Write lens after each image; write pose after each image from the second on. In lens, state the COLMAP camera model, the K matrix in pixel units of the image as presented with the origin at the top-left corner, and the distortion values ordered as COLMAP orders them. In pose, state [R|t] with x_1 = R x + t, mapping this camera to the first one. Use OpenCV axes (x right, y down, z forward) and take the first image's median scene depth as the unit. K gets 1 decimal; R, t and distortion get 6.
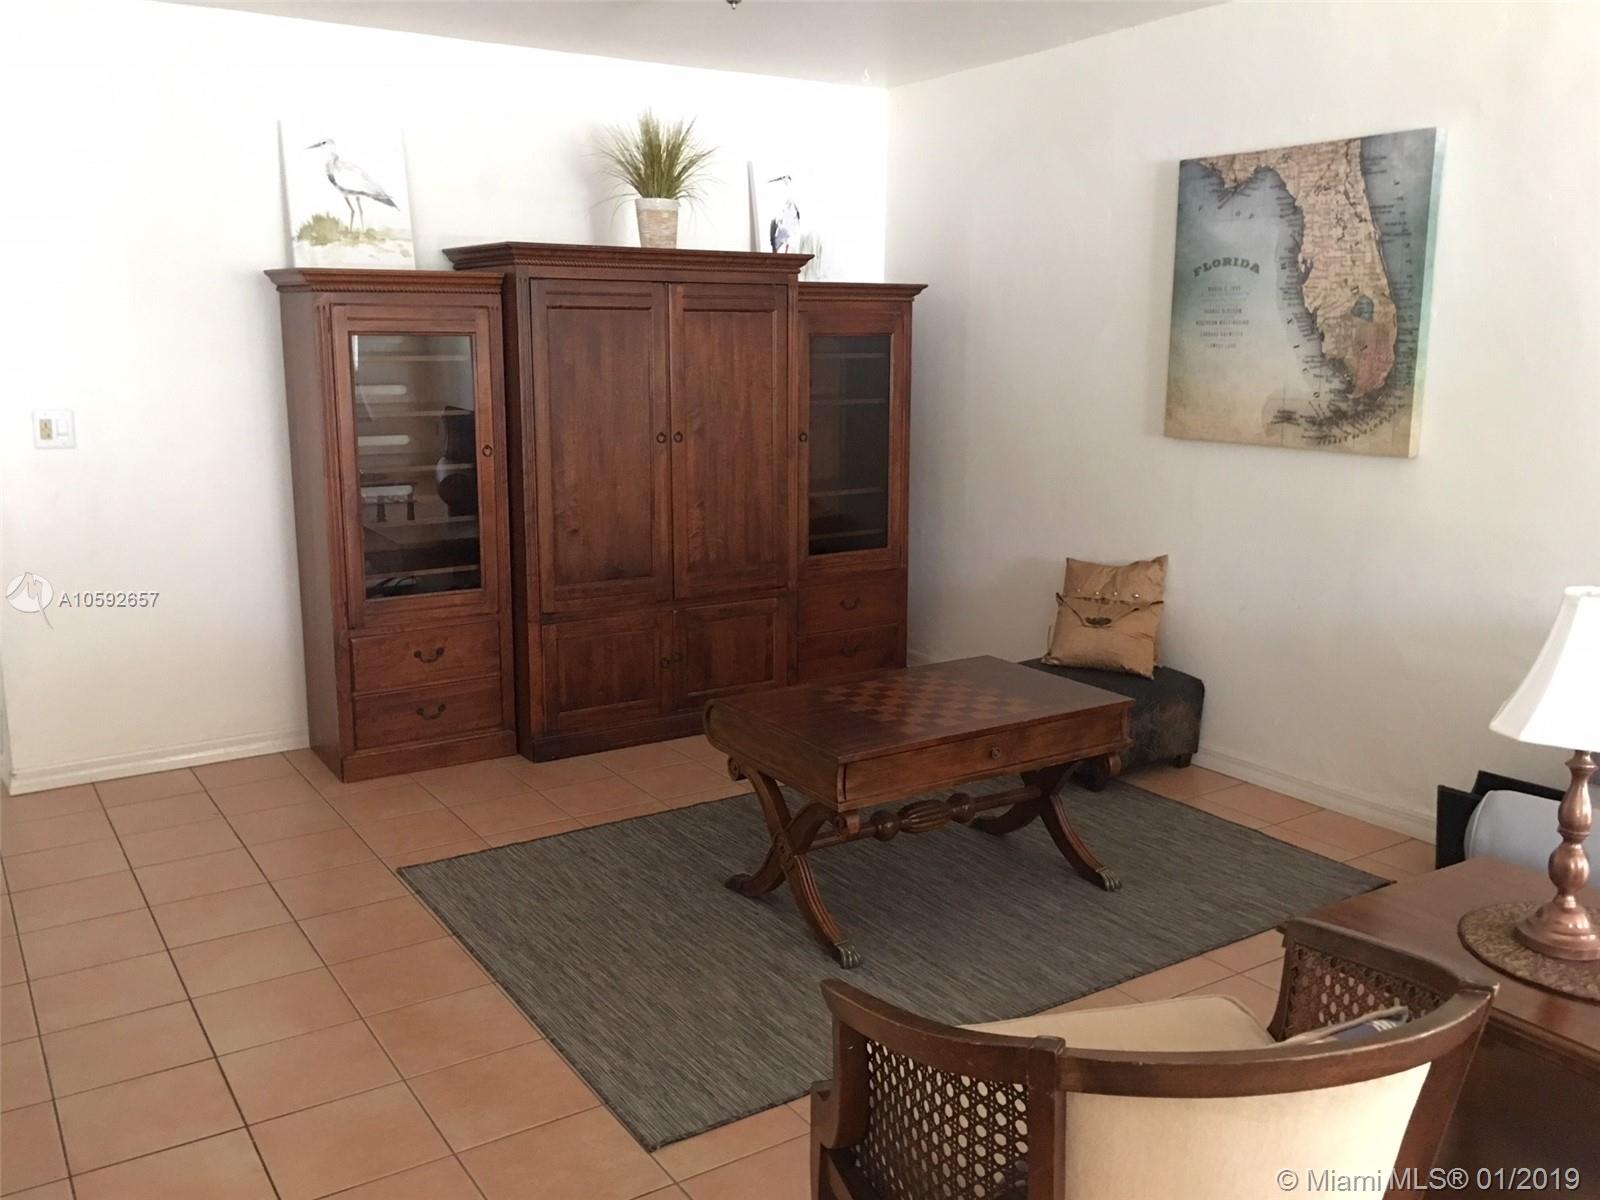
lens RADIAL K [[1367.3, 0, 789.6], [0, 1367.3, 589.9], [0, 0, 1]] dist [0.065554, -0.062889]
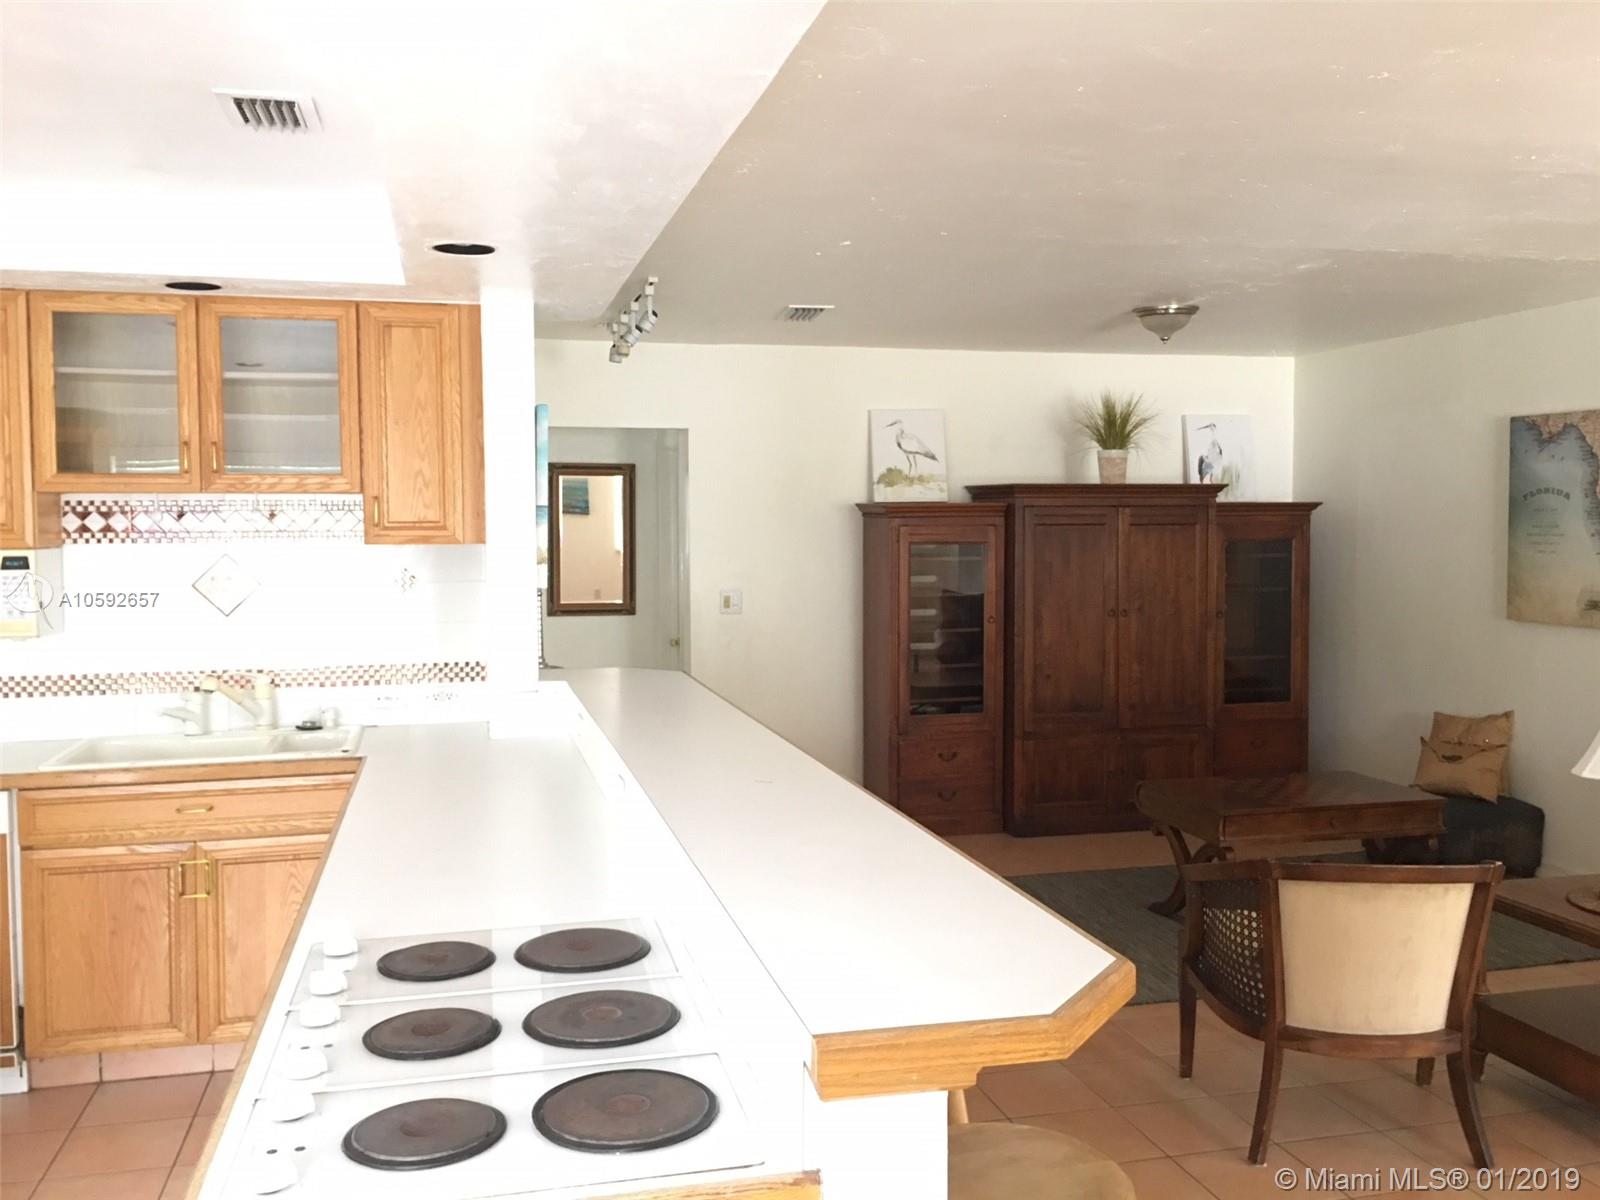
lens RADIAL K [[1367.3, 0, 798.6], [0, 1367.3, 582.3], [0, 0, 1]] dist [0.065554, -0.062889]
pose [[0.948751, 0.009273, -0.315890, 0.049112], [-0.052944, 0.990107, -0.129946, 0.061315], [0.311559, 0.140011, 0.939855, -0.457431]]
